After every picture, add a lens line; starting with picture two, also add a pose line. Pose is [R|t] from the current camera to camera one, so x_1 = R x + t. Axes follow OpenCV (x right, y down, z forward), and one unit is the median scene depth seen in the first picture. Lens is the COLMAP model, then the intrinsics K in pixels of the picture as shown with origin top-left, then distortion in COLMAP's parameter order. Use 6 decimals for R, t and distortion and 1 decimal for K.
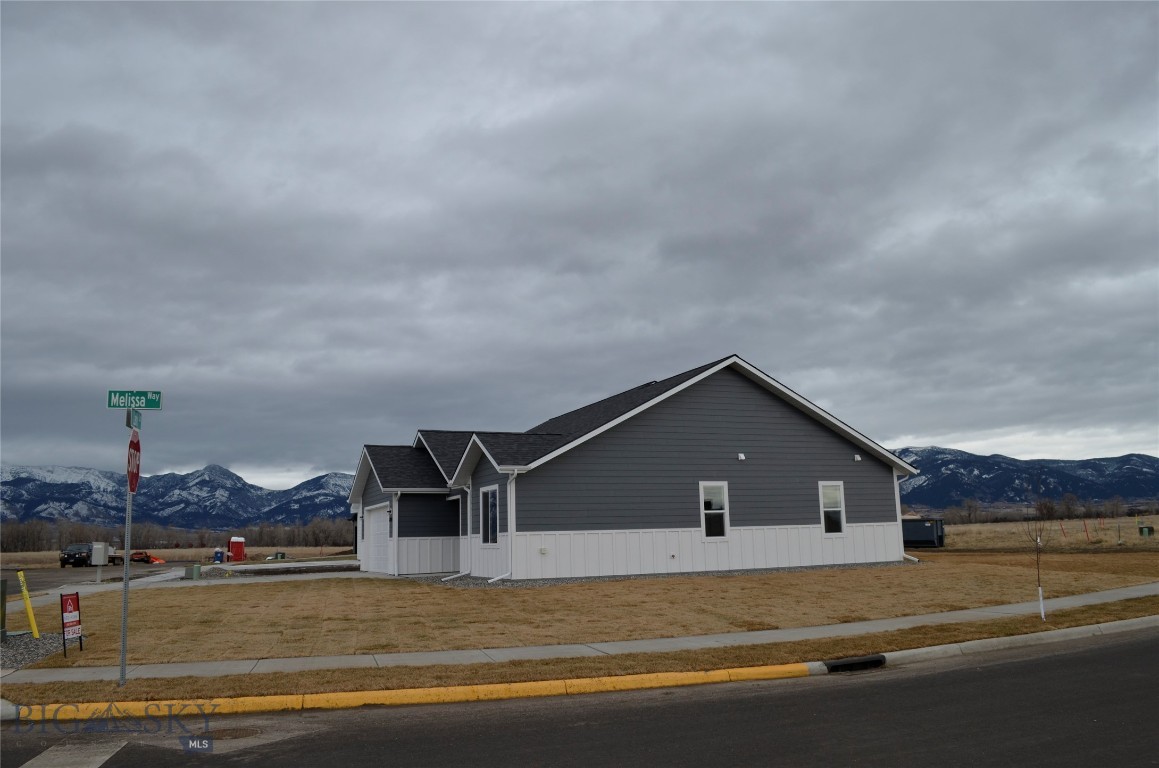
lens RADIAL K [[911.9, 0, 578.1], [0, 911.9, 382.2], [0, 0, 1]] dist [-0.086187, 0.016744]
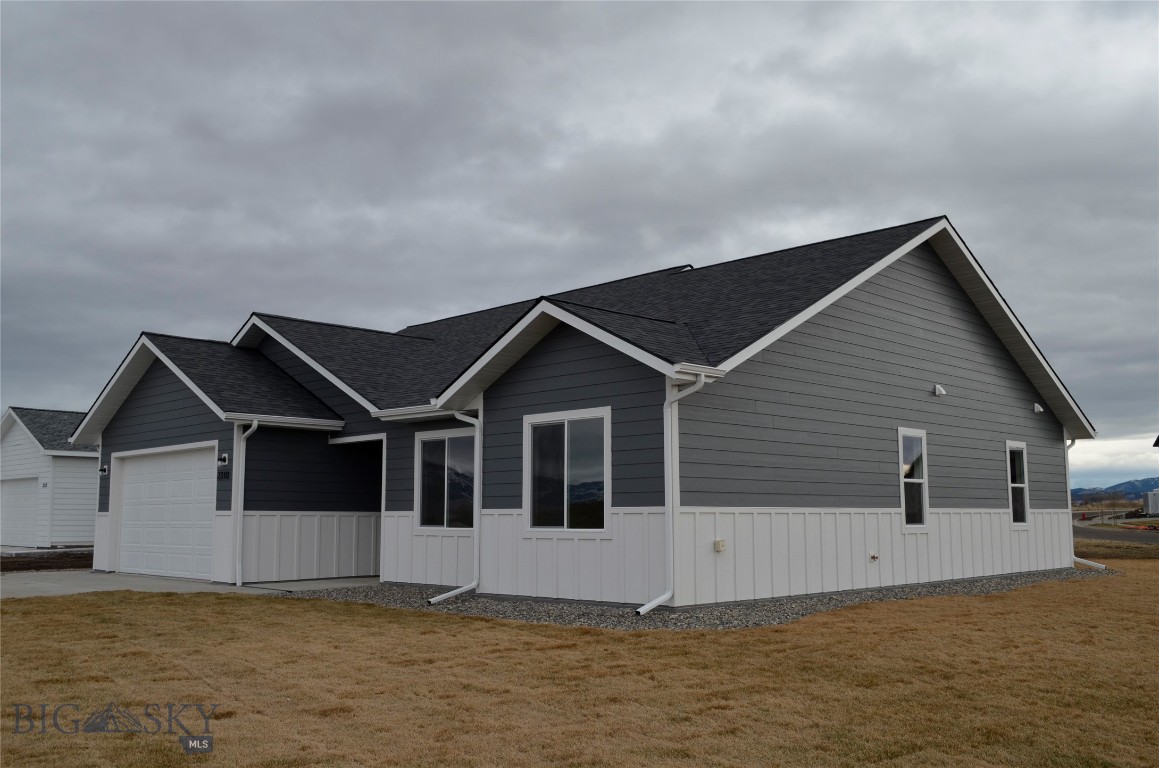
lens RADIAL K [[1055.5, 0, 584.4], [0, 1055.5, 388.6], [0, 0, 1]] dist [-0.021573, 0.000000]
pose [[0.927026, 0.068387, 0.368710, -0.259191], [-0.085349, 0.995903, 0.029872, 0.072790], [-0.365156, -0.059161, 0.929064, 0.406240]]
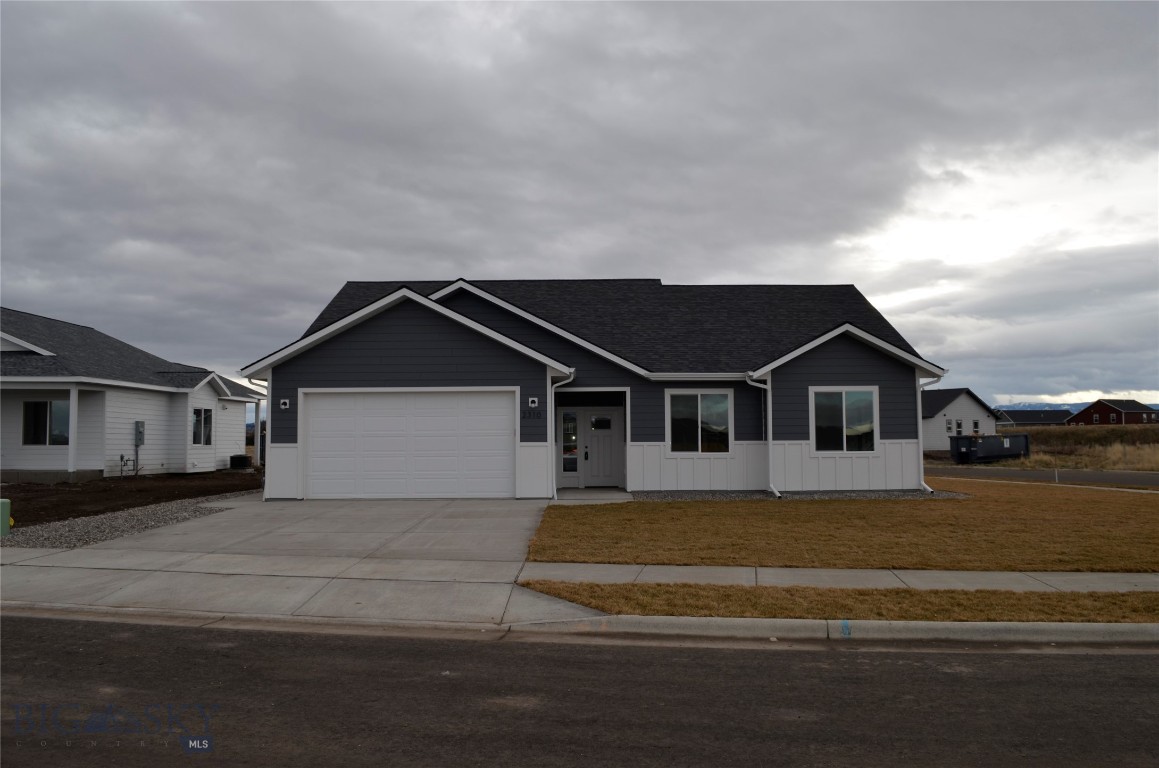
lens RADIAL K [[911.9, 0, 579.6], [0, 911.9, 383.9], [0, 0, 1]] dist [-0.086187, 0.016744]
pose [[0.370158, 0.080498, 0.925474, -0.867675], [-0.162344, 0.986513, -0.020875, 0.148654], [-0.914673, -0.142518, 0.378235, 0.782018]]
